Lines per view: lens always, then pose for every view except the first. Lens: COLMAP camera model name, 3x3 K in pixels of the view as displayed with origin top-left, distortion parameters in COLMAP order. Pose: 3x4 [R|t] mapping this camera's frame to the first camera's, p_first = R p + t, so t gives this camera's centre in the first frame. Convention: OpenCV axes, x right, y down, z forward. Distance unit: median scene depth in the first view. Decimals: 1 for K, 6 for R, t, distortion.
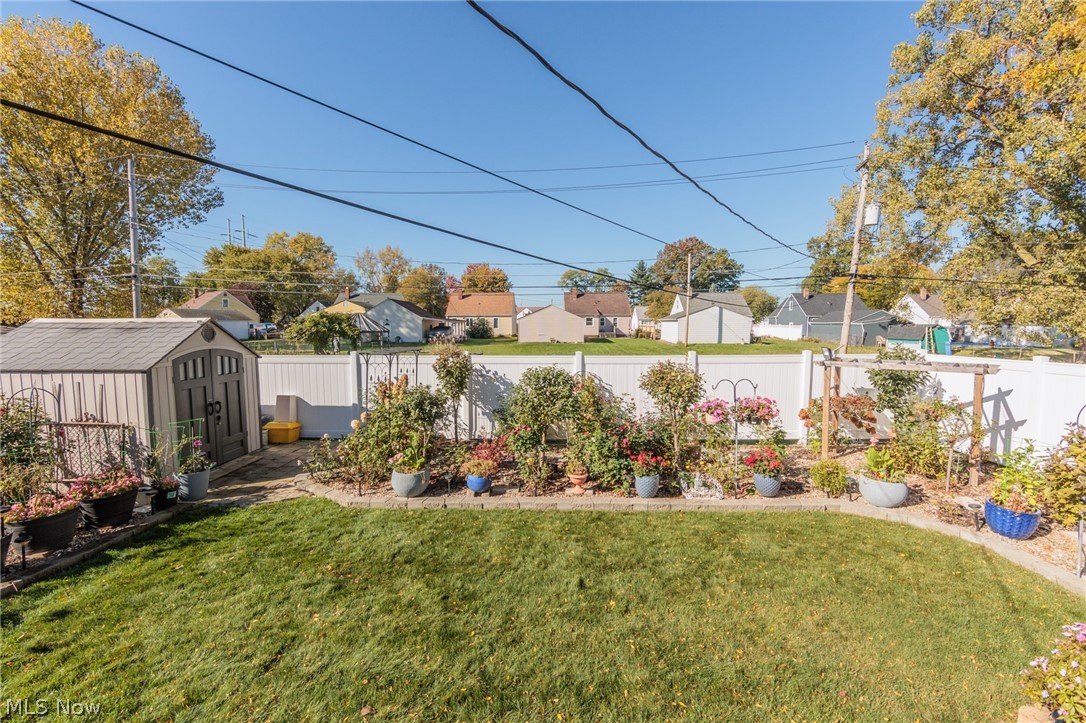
lens RADIAL K [[436.3, 0, 543.0], [0, 436.3, 361.5], [0, 0, 1]] dist [-0.003172, -0.000157]
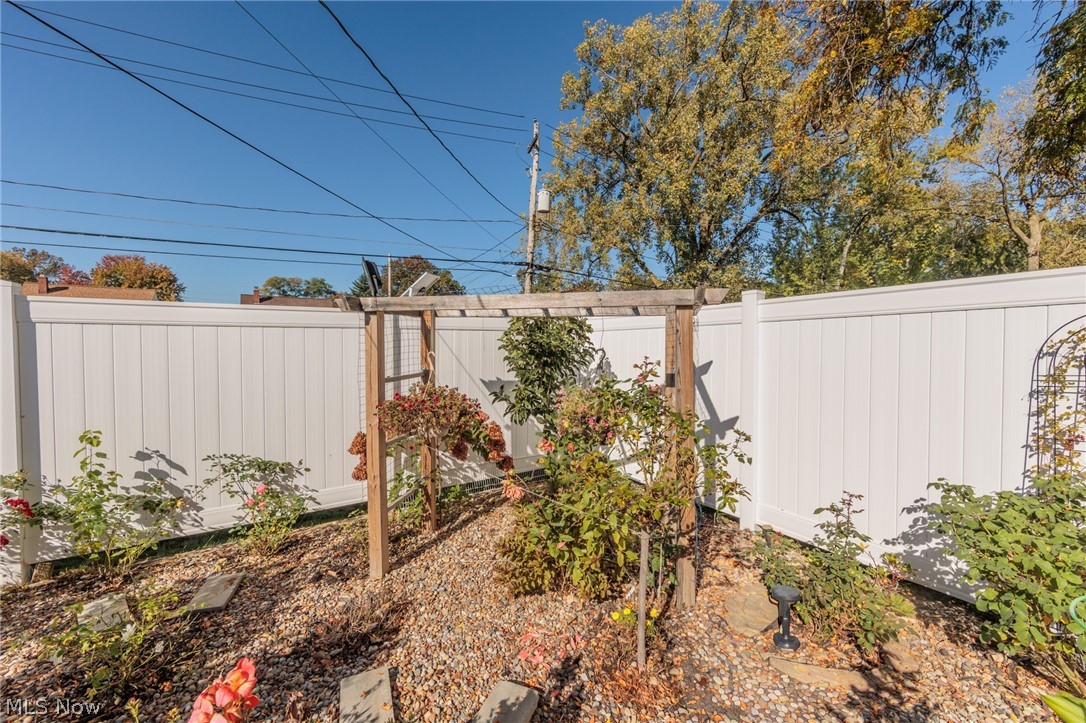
lens RADIAL K [[434.5, 0, 535.2], [0, 434.5, 354.2], [0, 0, 1]] dist [-0.002605, -0.000190]
pose [[0.839810, -0.007100, 0.542834, 0.492593], [0.040724, 0.997921, -0.049952, 0.059111], [-0.541350, 0.064057, 0.838353, 0.540841]]
